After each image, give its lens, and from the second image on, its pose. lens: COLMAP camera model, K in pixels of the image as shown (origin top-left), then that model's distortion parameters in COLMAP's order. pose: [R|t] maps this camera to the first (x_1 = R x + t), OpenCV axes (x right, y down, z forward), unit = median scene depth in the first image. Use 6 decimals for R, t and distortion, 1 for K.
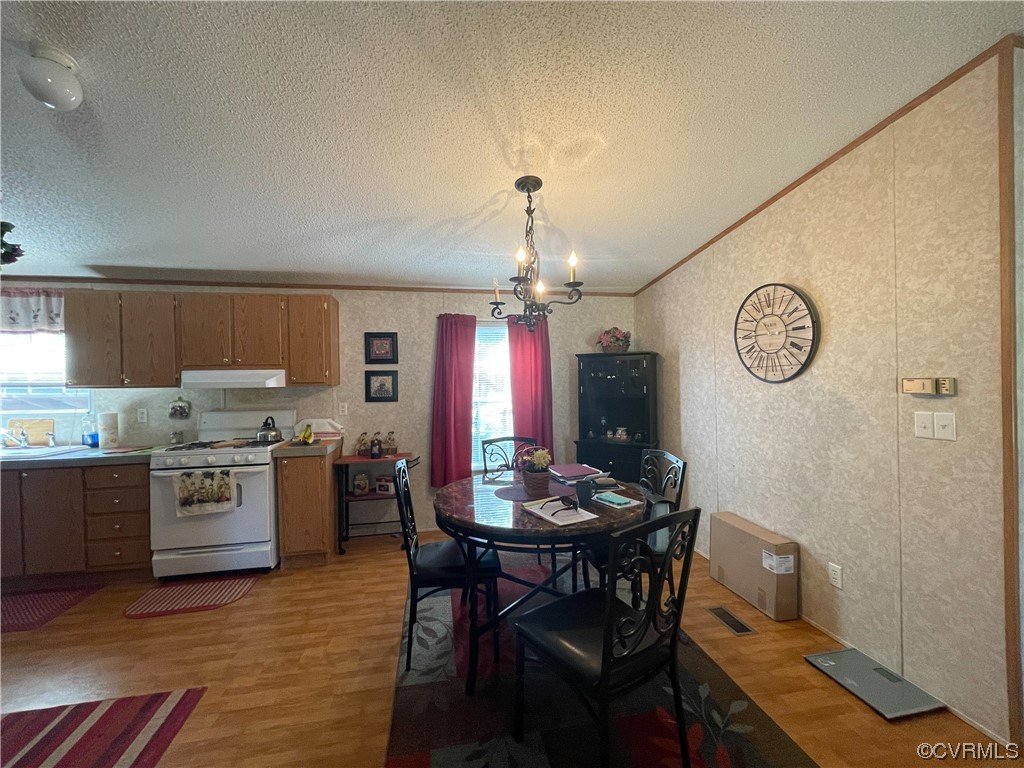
lens RADIAL K [[424.3, 0, 506.4], [0, 424.3, 383.1], [0, 0, 1]] dist [-0.003995, 0.001724]
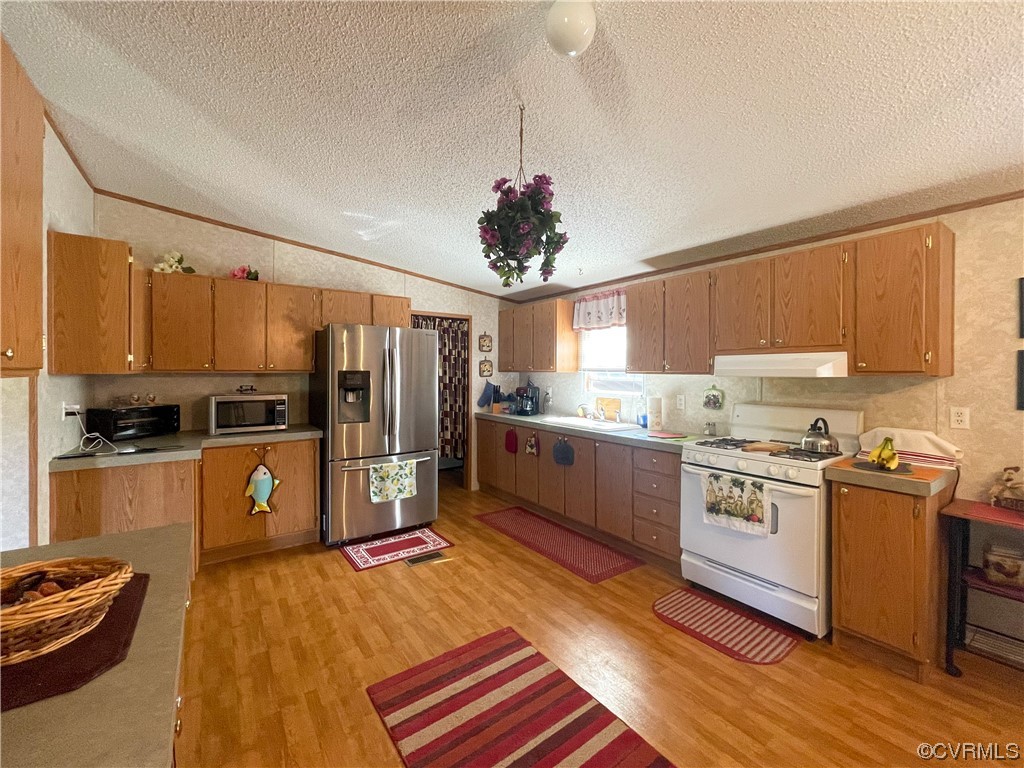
lens RADIAL K [[424.3, 0, 507.4], [0, 424.3, 376.9], [0, 0, 1]] dist [-0.003995, 0.001724]
pose [[0.420089, 0.025270, -0.907131, -0.138977], [-0.013009, 0.999677, 0.021823, 0.000960], [0.907390, 0.002633, 0.420282, 0.227701]]
